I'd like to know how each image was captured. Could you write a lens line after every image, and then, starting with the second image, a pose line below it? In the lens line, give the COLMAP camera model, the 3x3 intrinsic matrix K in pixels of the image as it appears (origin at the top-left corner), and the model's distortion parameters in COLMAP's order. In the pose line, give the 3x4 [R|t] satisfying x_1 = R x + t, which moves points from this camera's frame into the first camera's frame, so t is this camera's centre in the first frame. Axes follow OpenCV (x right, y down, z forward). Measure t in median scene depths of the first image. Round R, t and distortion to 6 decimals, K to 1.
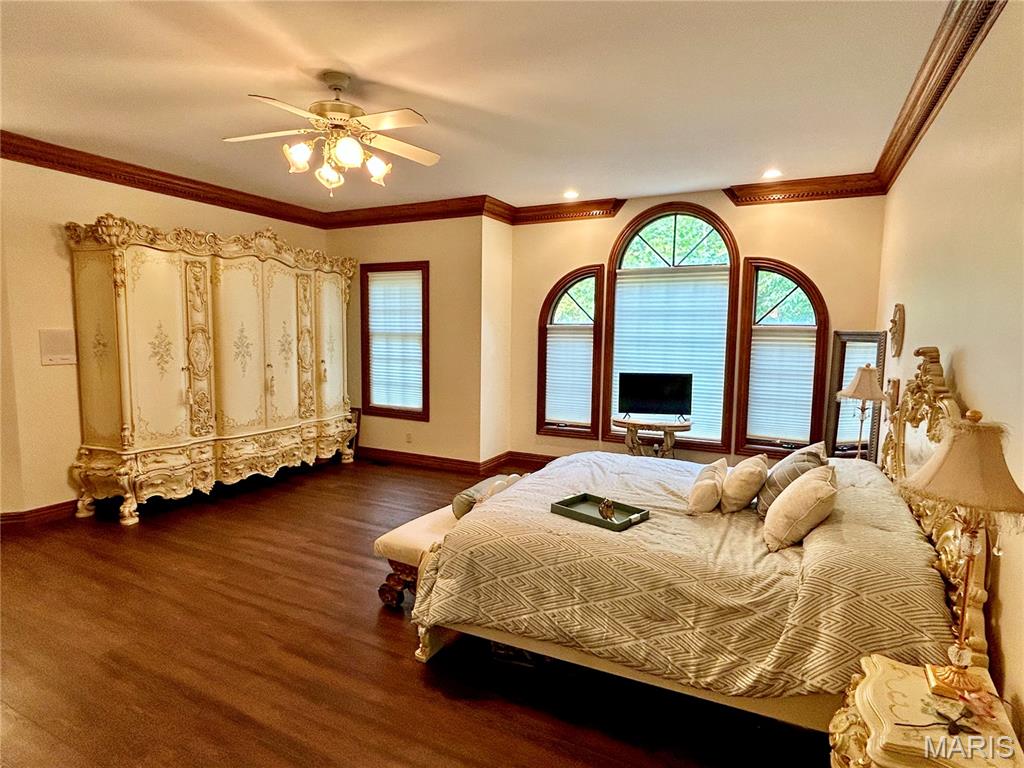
lens RADIAL K [[557.7, 0, 513.9], [0, 557.7, 384.0], [0, 0, 1]] dist [0.003442, -0.000280]
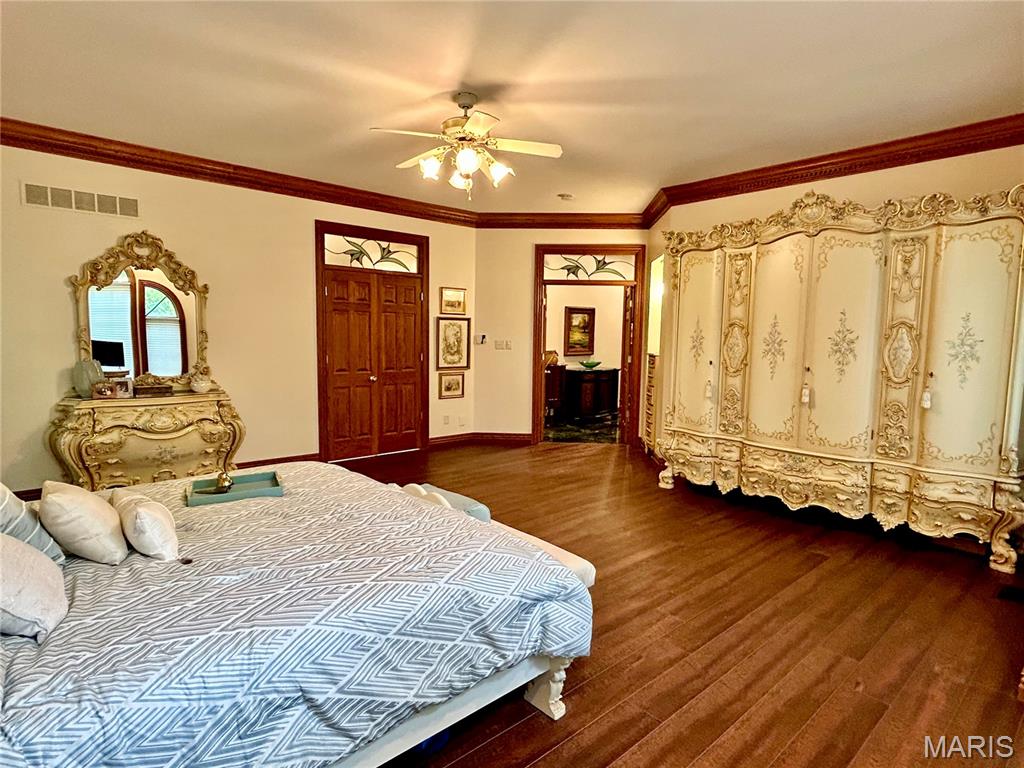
lens RADIAL K [[557.7, 0, 512.6], [0, 557.7, 385.5], [0, 0, 1]] dist [0.003442, -0.000280]
pose [[-0.353141, 0.069403, -0.932992, 0.439115], [-0.108471, 0.987482, 0.114513, -0.055322], [0.929261, 0.141641, -0.341192, 0.887209]]
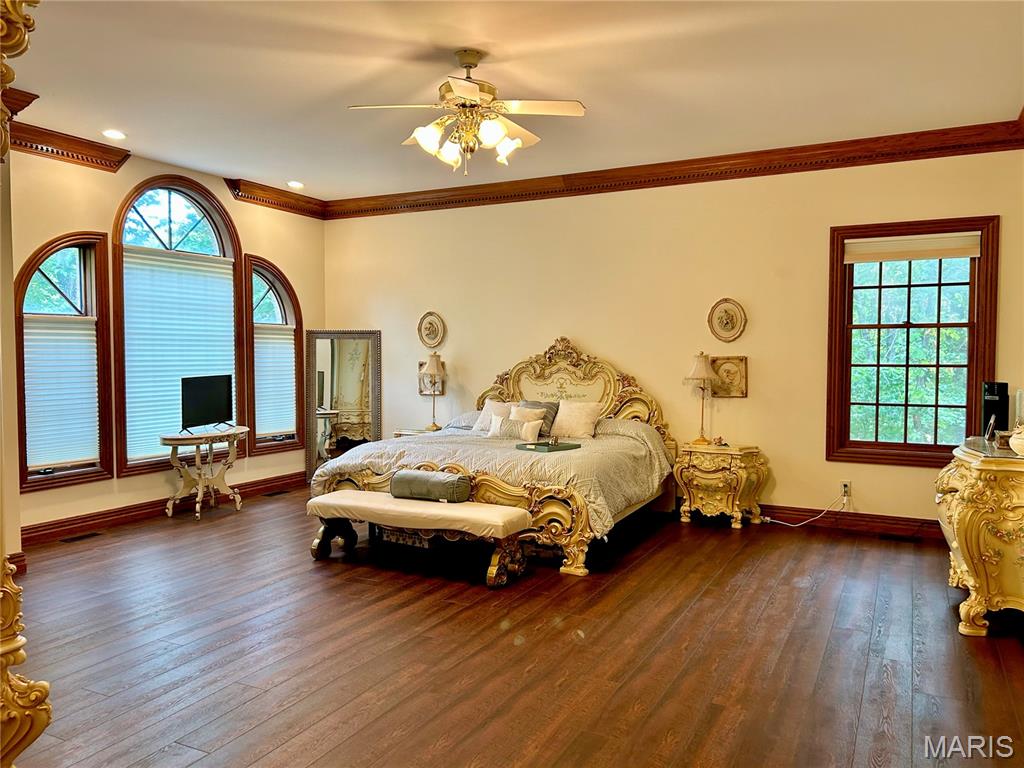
lens RADIAL K [[759.6, 0, 509.7], [0, 759.6, 383.6], [0, 0, 1]] dist [0.000014, 0.000571]
pose [[0.005763, -0.053283, 0.998563, -0.930736], [0.091777, 0.994393, 0.052531, -0.027853], [-0.995763, 0.091342, 0.010620, 0.545998]]
